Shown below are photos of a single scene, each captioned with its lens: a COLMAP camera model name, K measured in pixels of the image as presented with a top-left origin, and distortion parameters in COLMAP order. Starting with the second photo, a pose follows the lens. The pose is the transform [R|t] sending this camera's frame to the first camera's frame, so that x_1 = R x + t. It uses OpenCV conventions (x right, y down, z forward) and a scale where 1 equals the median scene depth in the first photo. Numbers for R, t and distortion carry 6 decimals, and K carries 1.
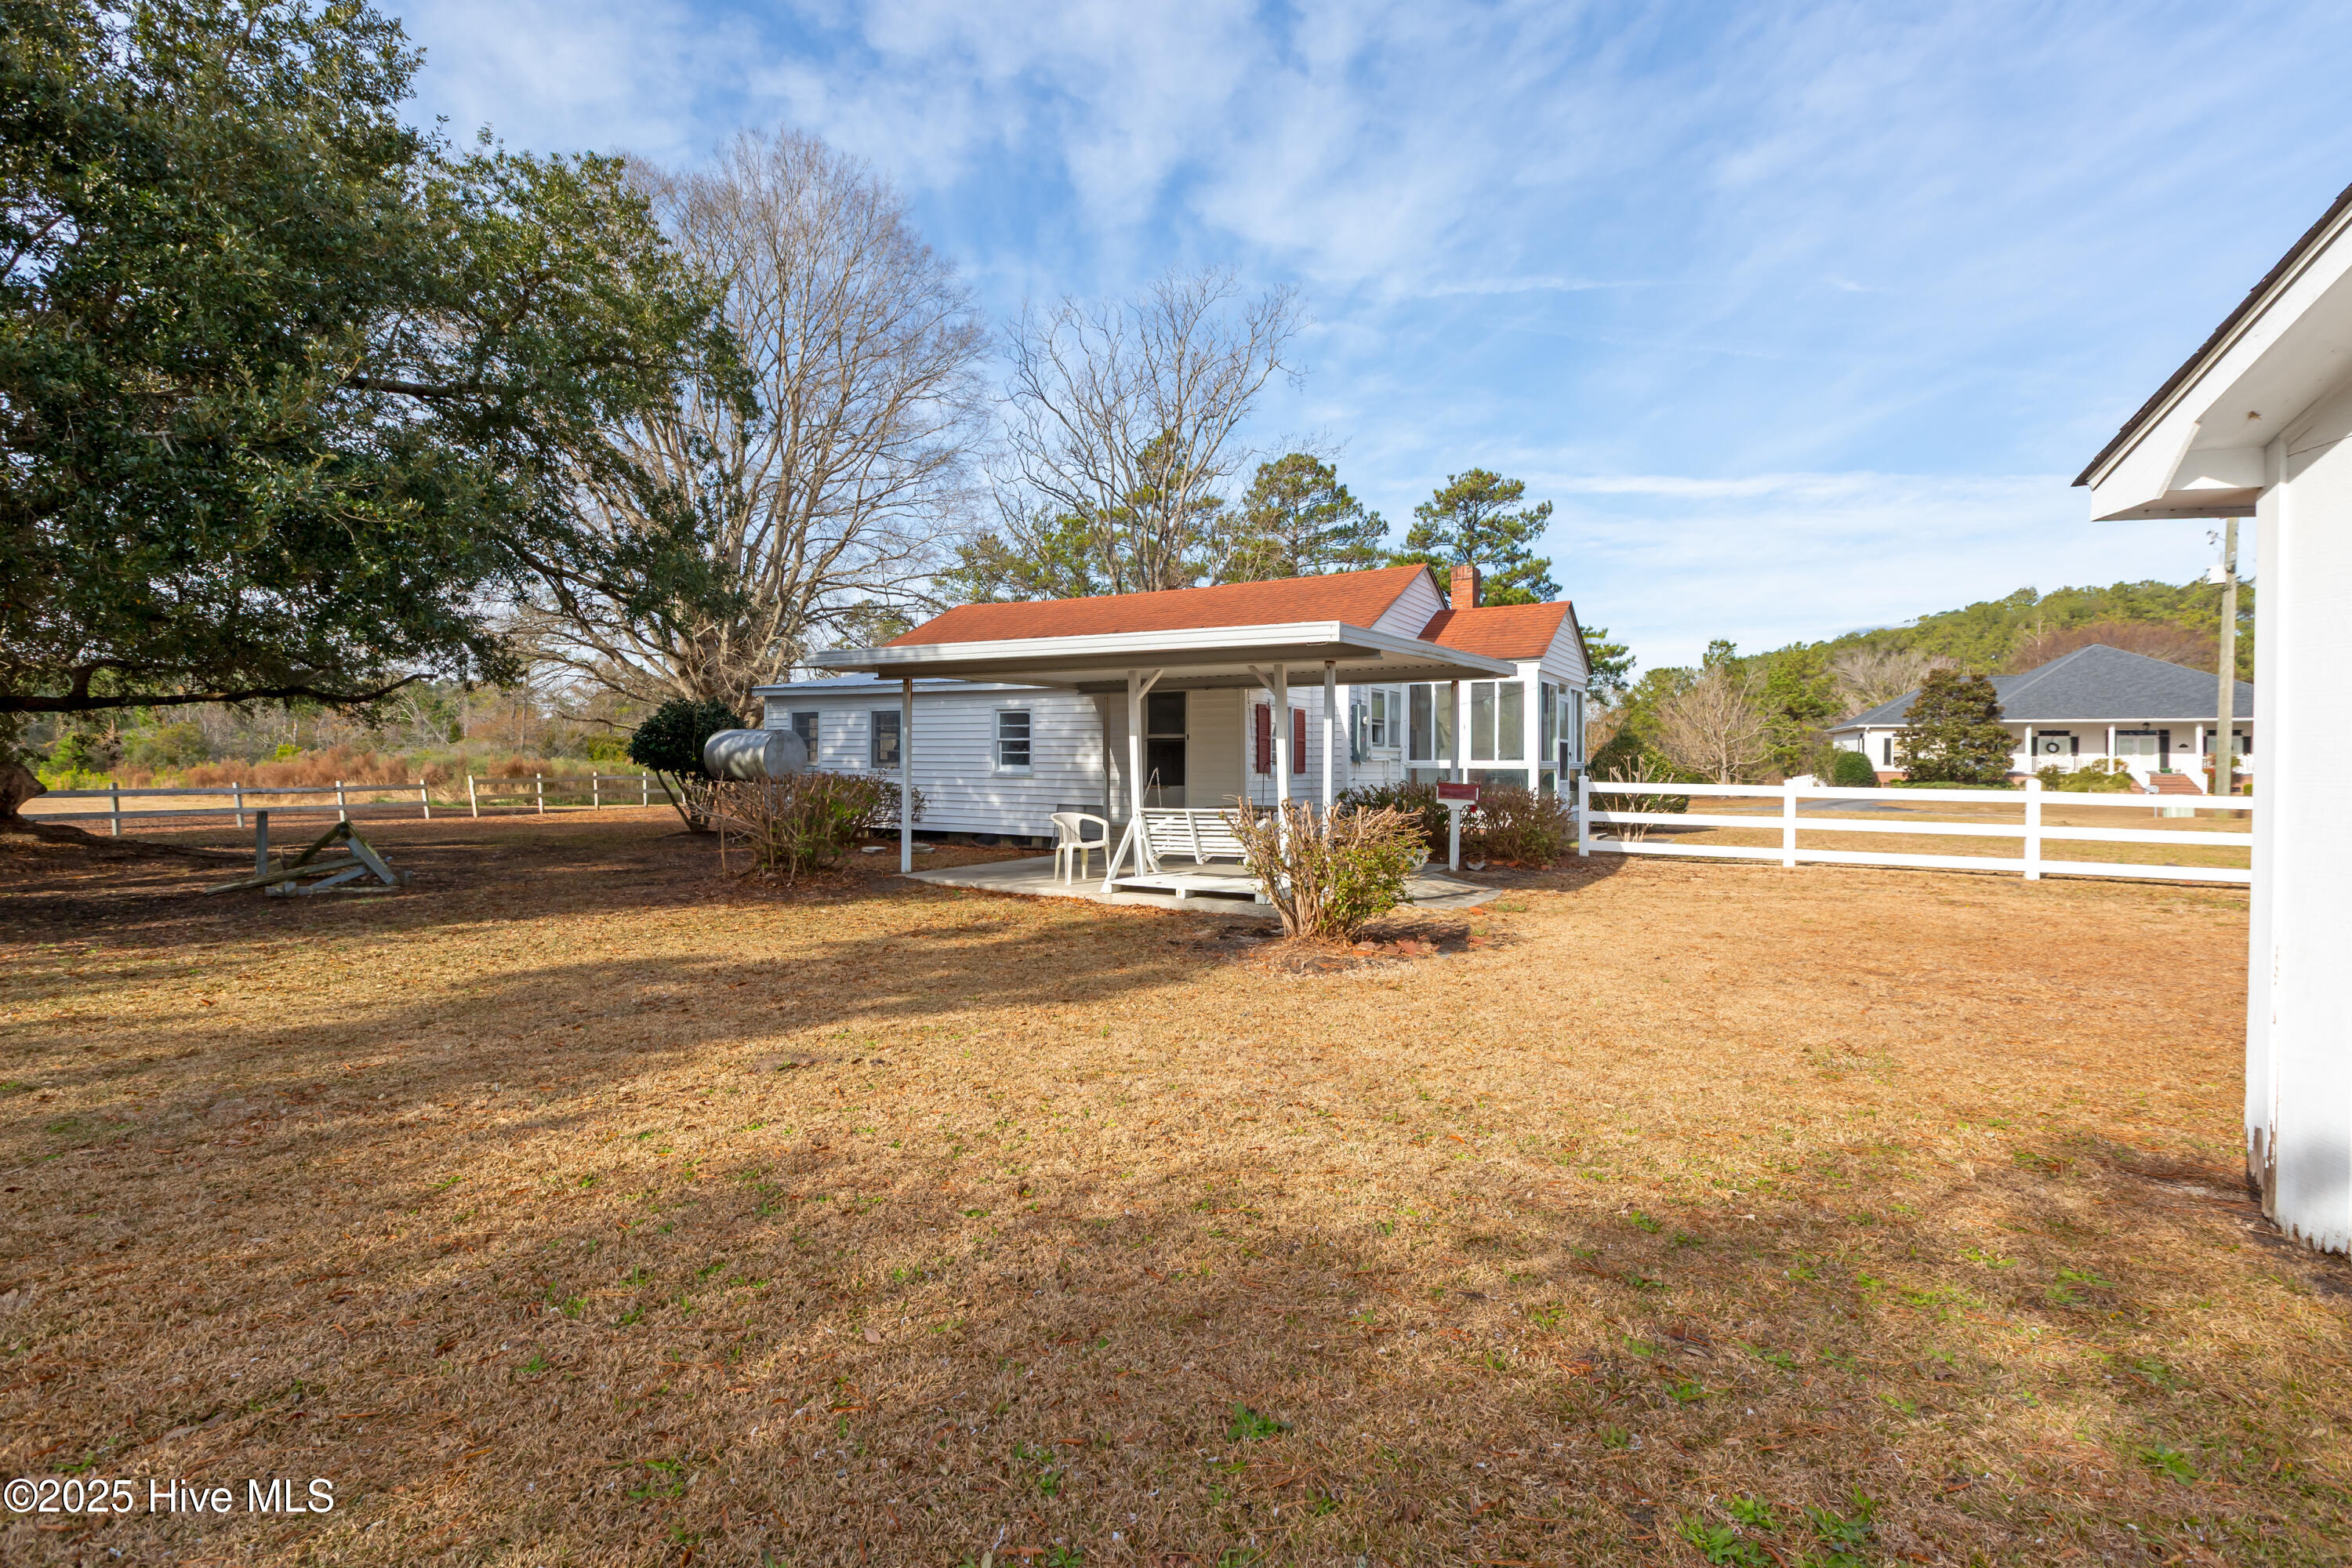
lens RADIAL K [[1085.6, 0, 1184.3], [0, 1085.6, 735.2], [0, 0, 1]] dist [0.001460, 0.000870]
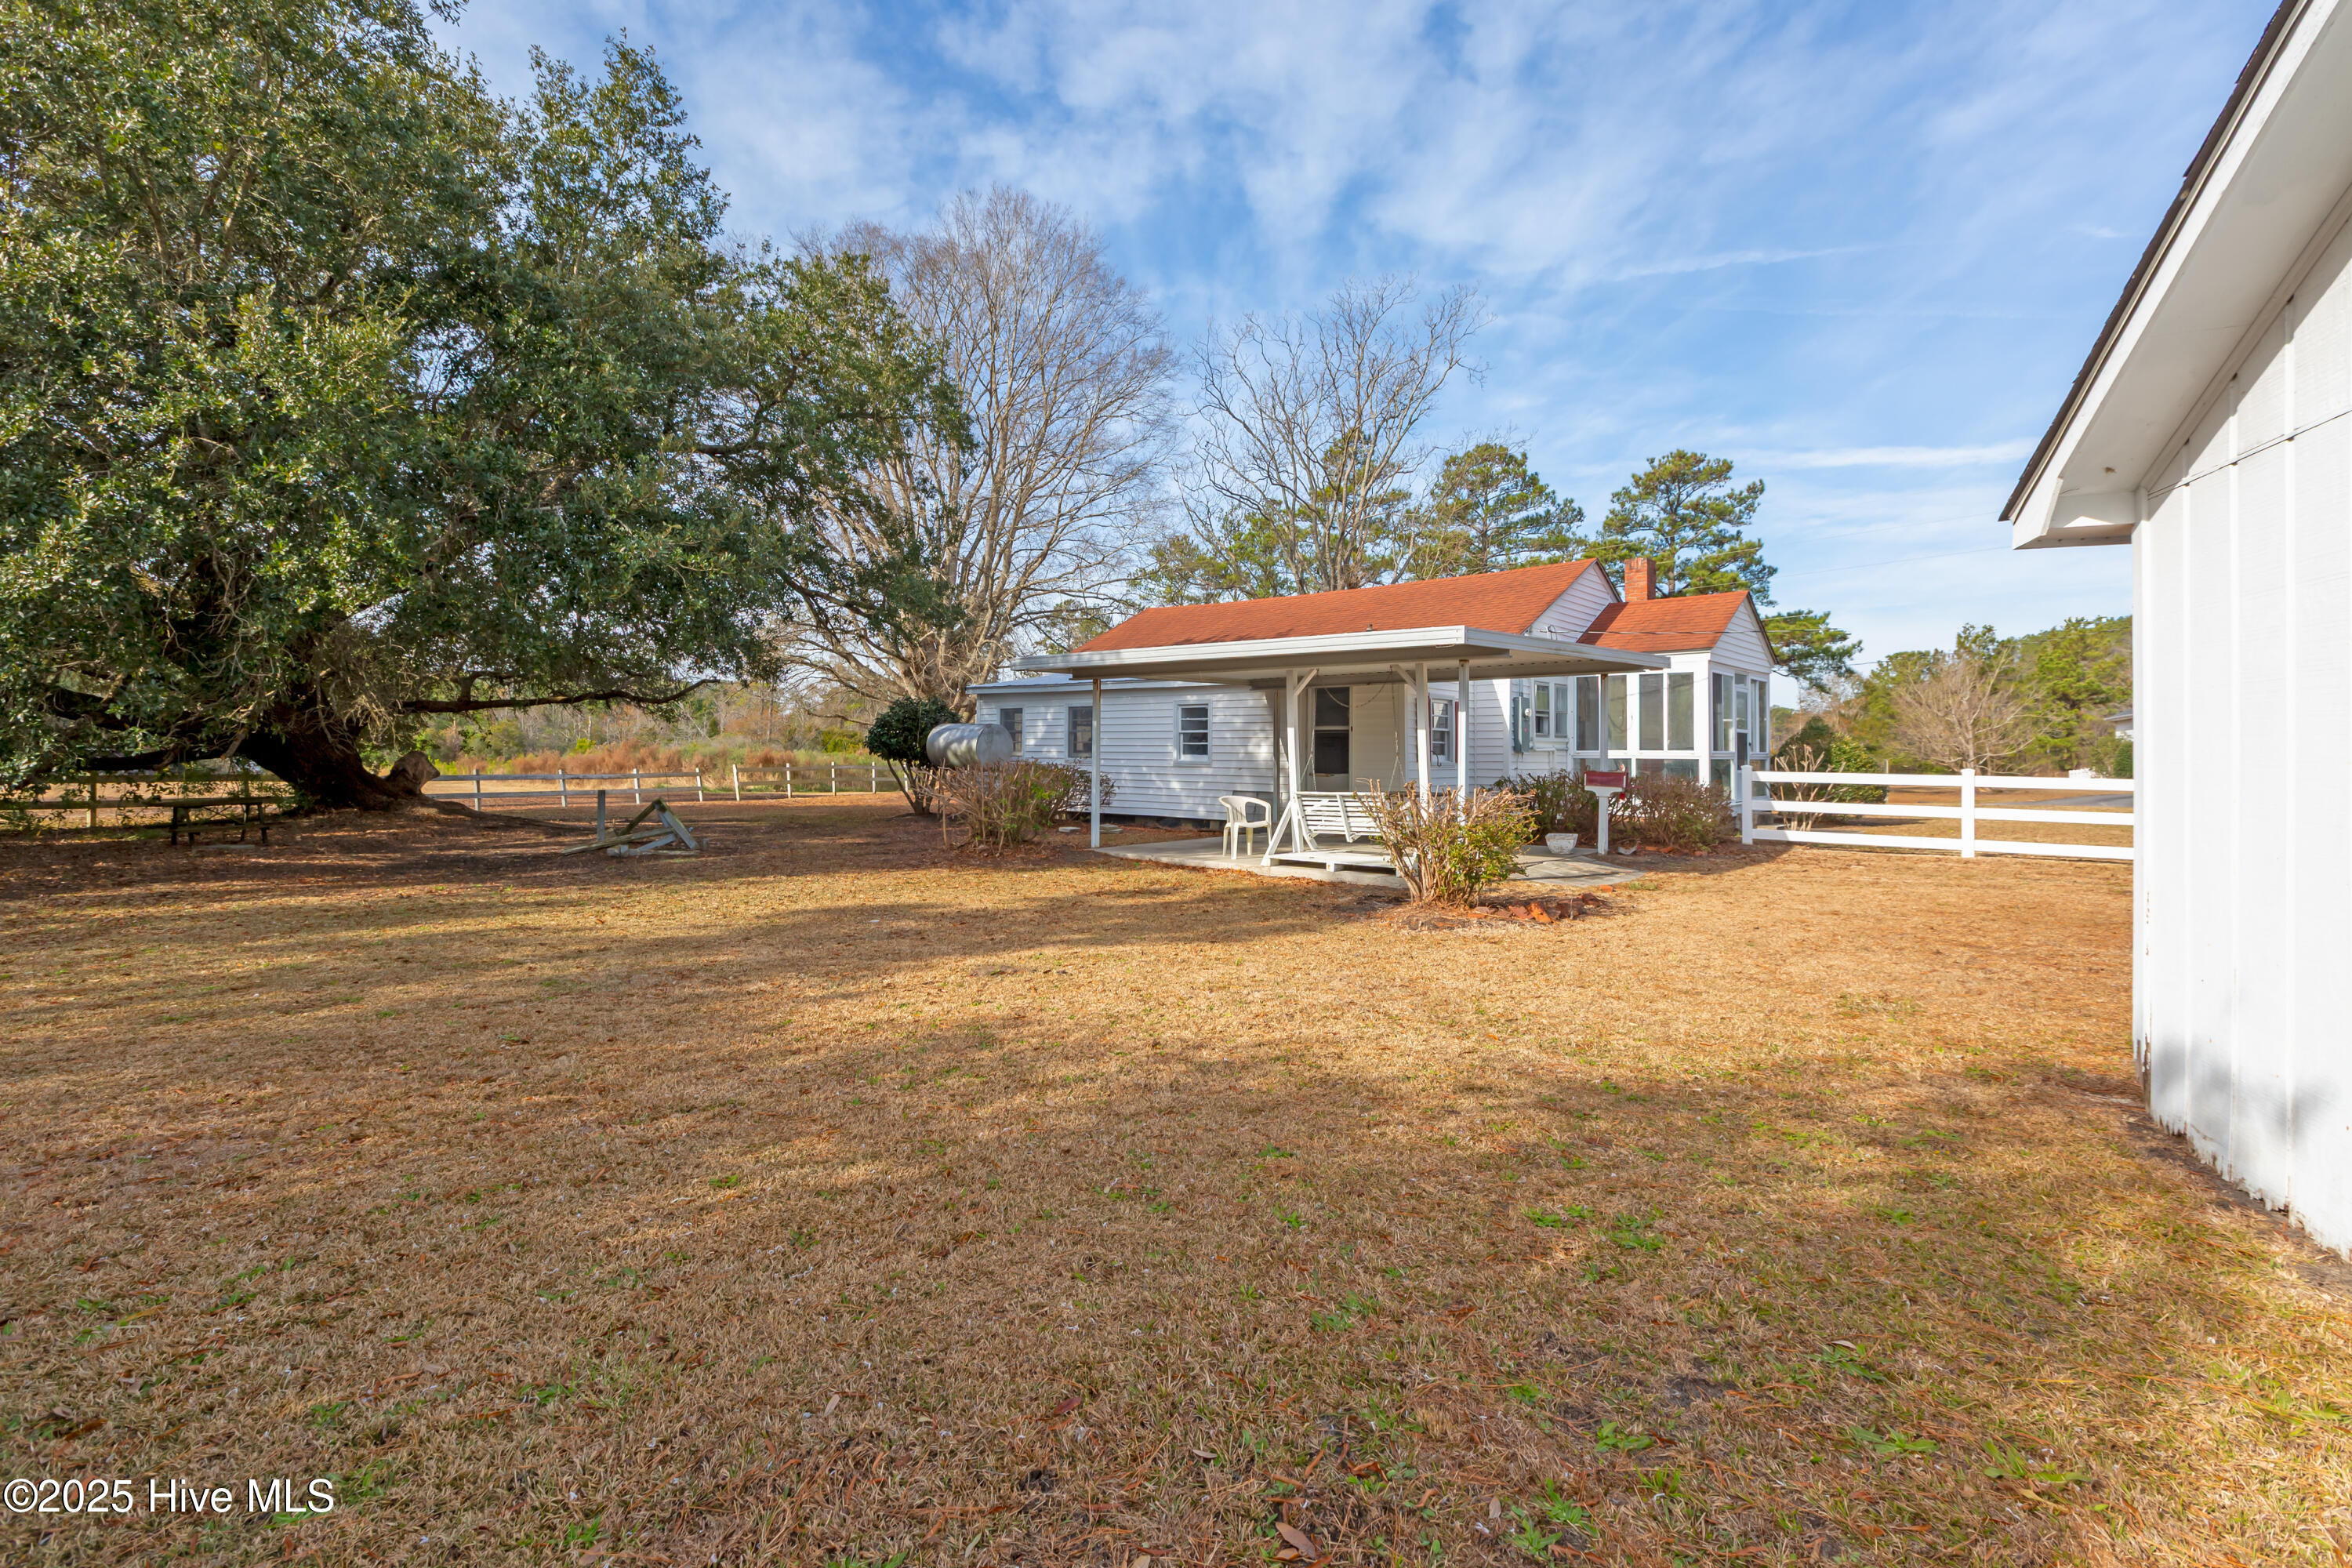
lens RADIAL K [[1085.6, 0, 1172.6], [0, 1085.6, 714.3], [0, 0, 1]] dist [0.001460, 0.000870]
pose [[0.982032, -0.006085, -0.188614, 0.027206], [0.003626, 0.999904, -0.013381, 0.001055], [0.188678, 0.012457, 0.981960, -0.075334]]
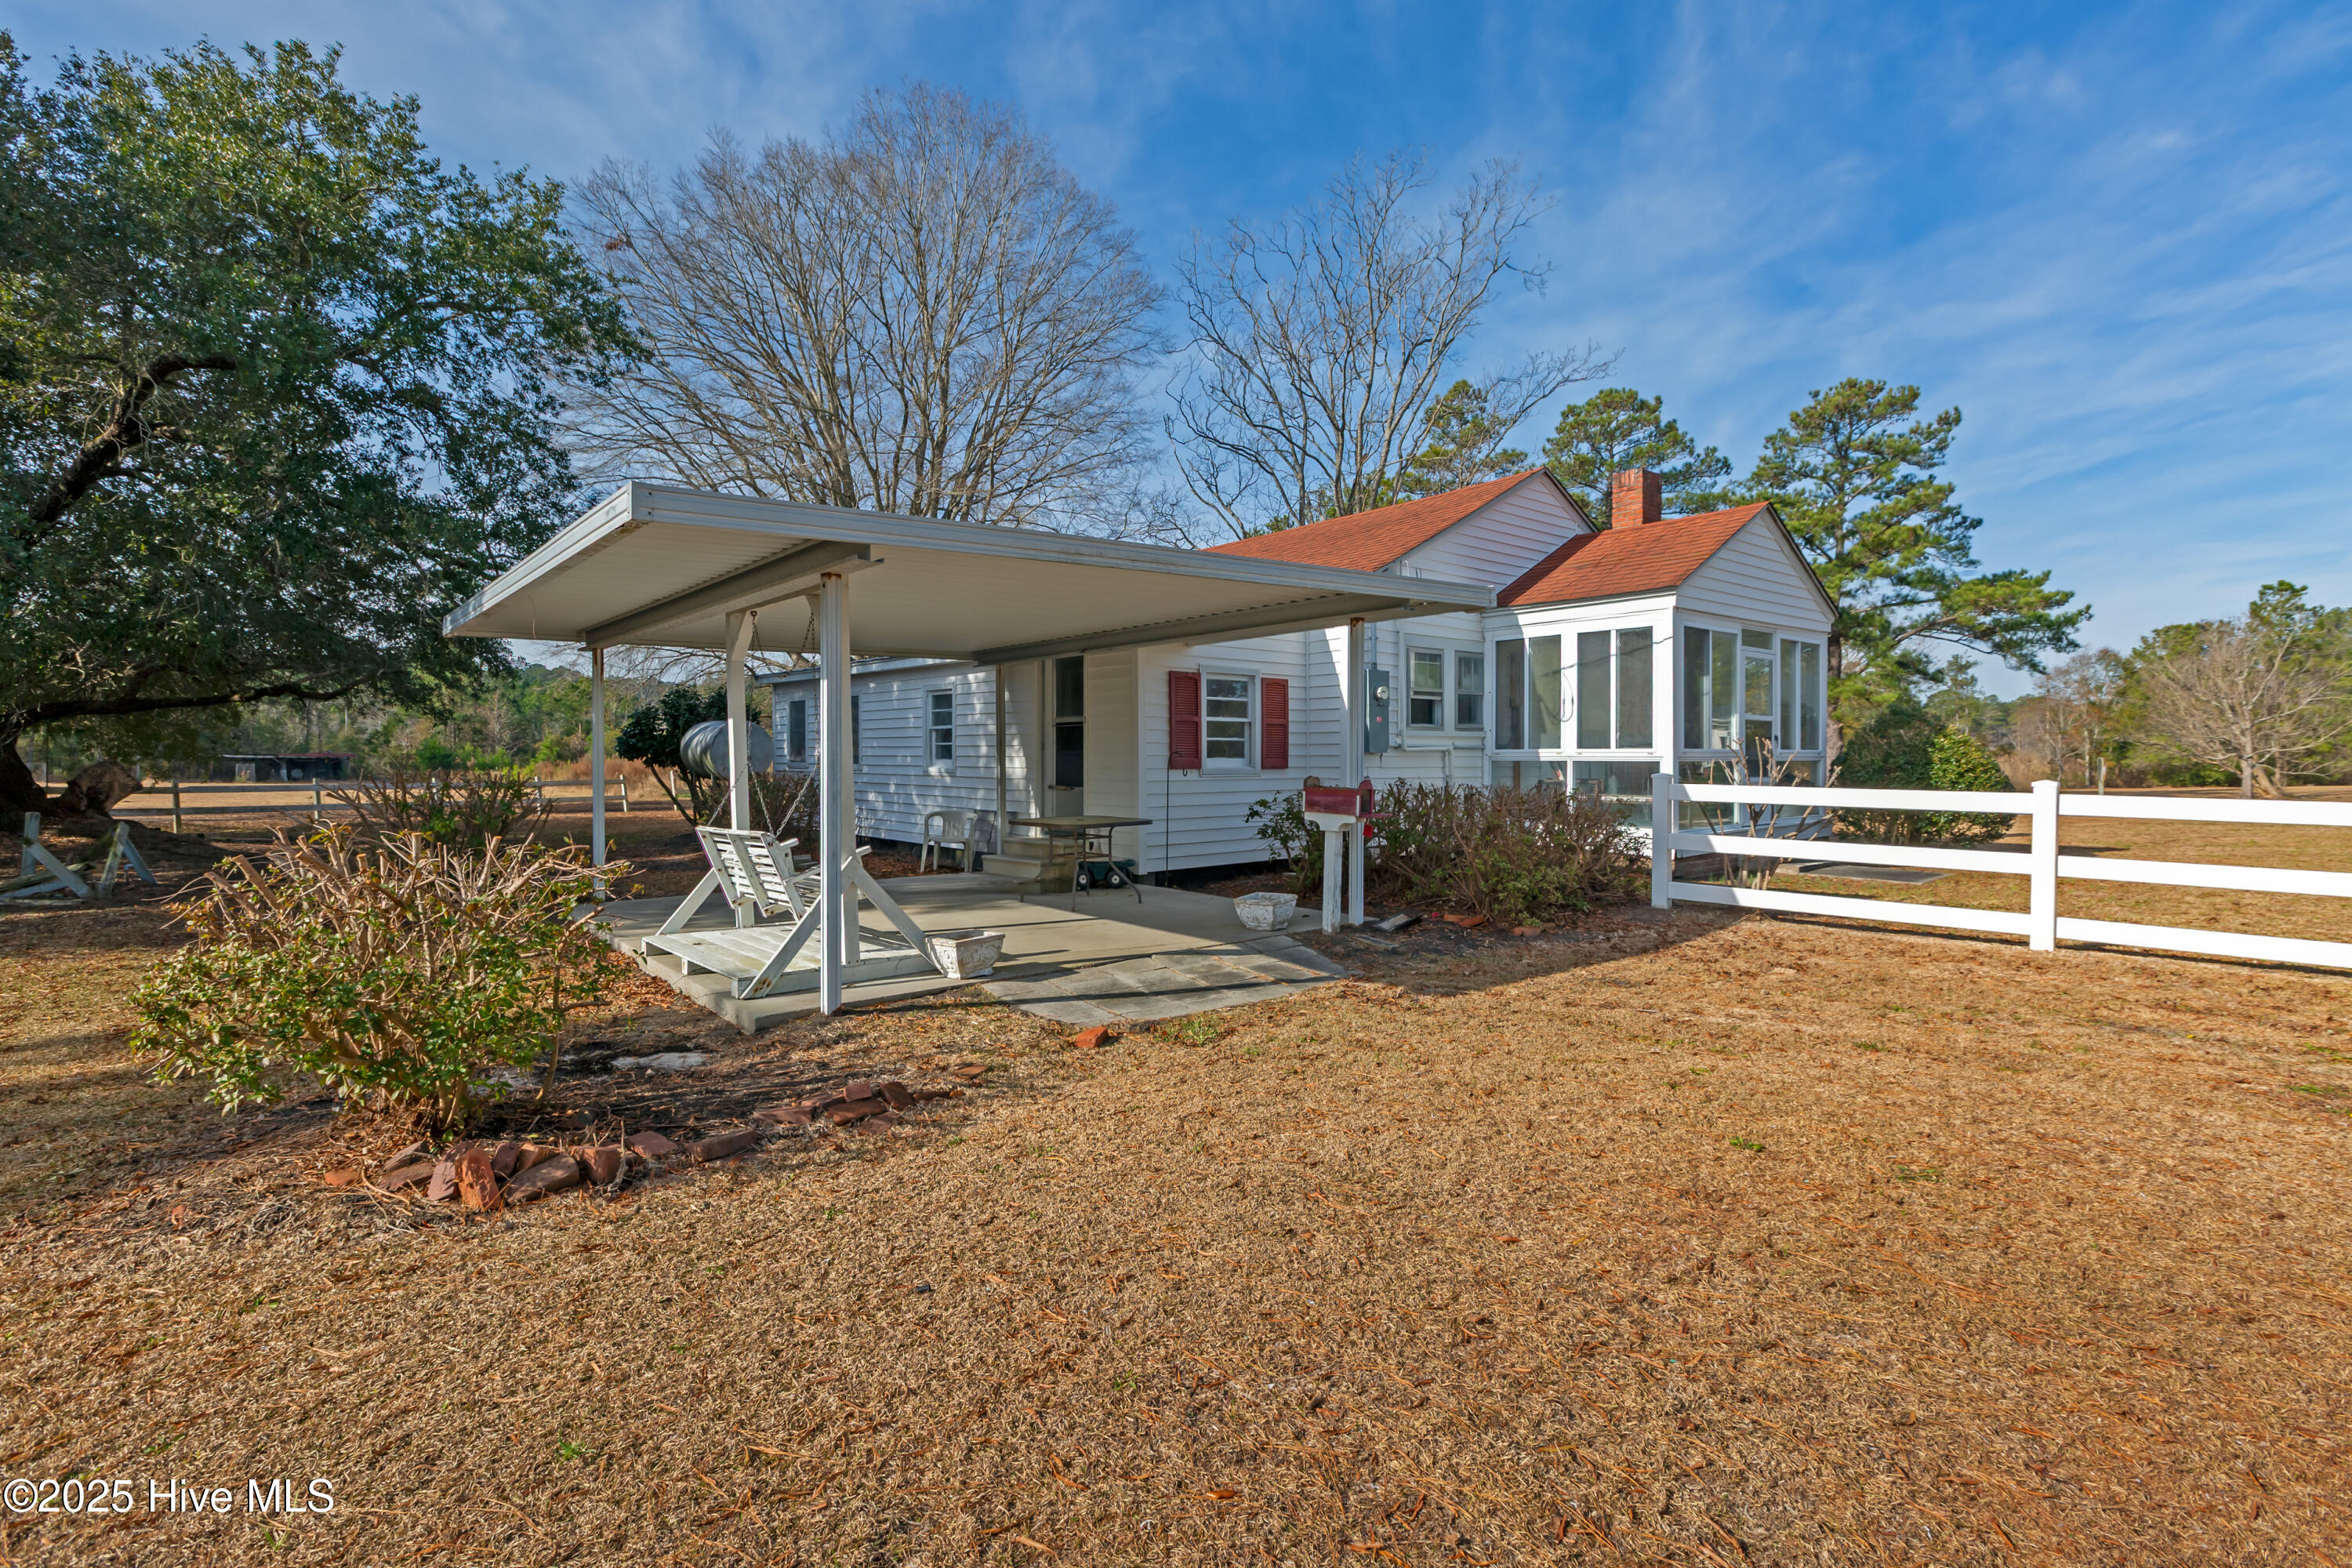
lens RADIAL K [[1085.6, 0, 1190.4], [0, 1085.6, 747.7], [0, 0, 1]] dist [0.001460, 0.000870]
pose [[0.939411, -0.008555, -0.342687, 0.262954], [0.014530, 0.999784, 0.014872, 0.008516], [0.342486, -0.018950, 0.939332, 0.283025]]
